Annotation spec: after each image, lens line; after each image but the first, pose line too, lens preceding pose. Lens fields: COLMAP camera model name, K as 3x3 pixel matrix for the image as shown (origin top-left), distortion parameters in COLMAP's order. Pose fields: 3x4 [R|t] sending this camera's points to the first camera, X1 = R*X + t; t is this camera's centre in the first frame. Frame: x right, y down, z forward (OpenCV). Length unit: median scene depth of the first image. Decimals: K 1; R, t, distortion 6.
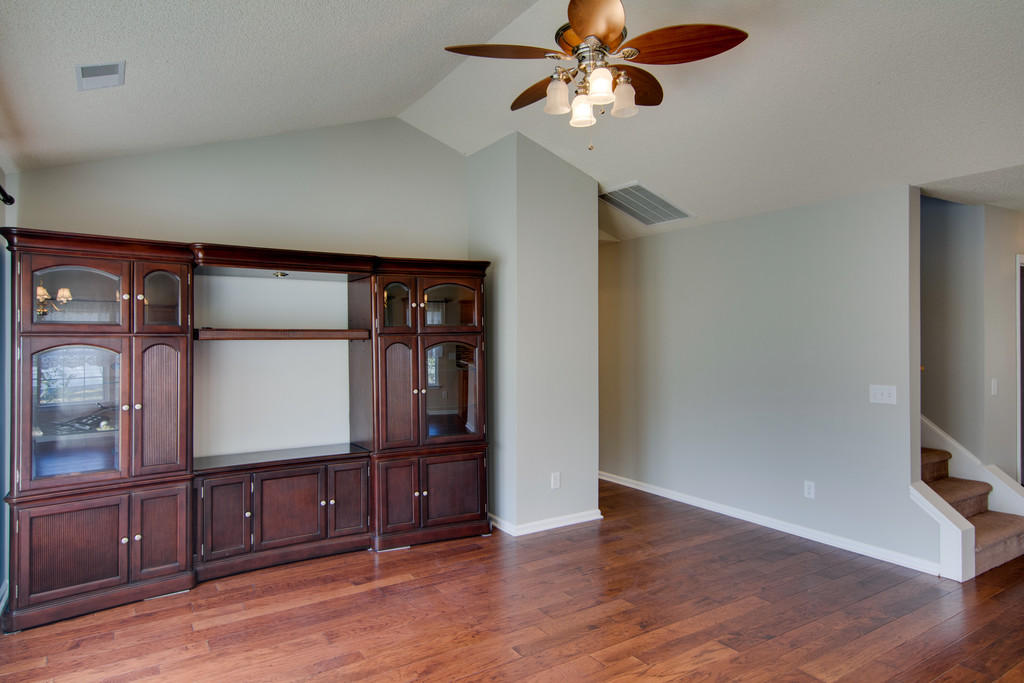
lens RADIAL K [[617.7, 0, 511.4], [0, 617.7, 336.4], [0, 0, 1]] dist [0.010303, 0.000129]
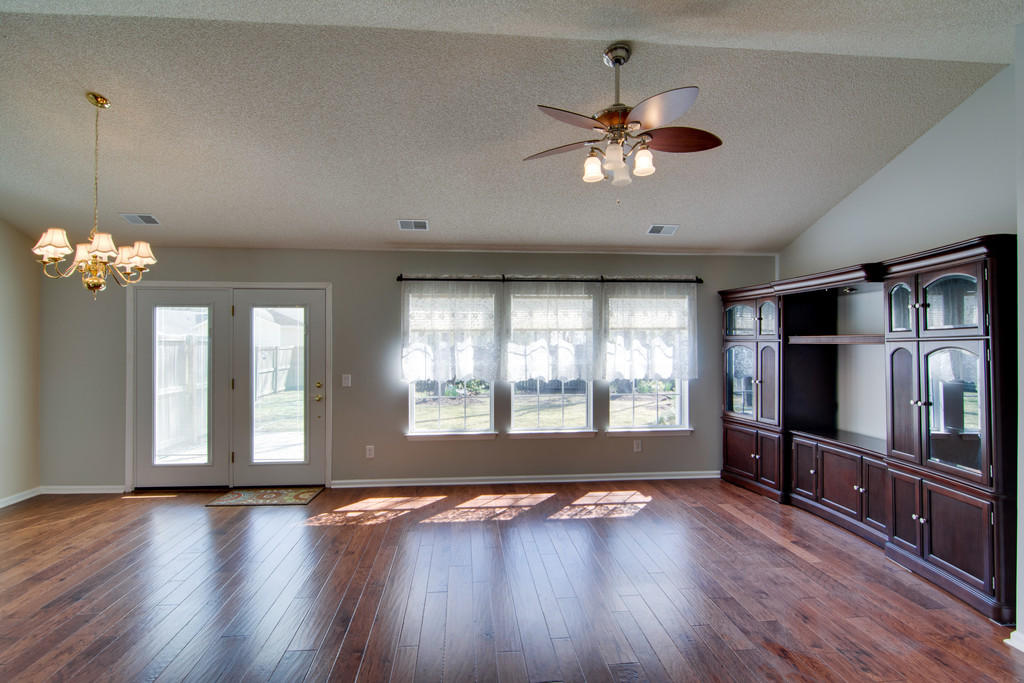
lens RADIAL K [[492.0, 0, 513.9], [0, 492.0, 338.2], [0, 0, 1]] dist [0.003023, -0.012069]
pose [[-0.450472, -0.003186, -0.892785, 0.892602], [0.005110, 0.999968, -0.006148, -0.002904], [0.892776, -0.007332, -0.450441, 0.964924]]
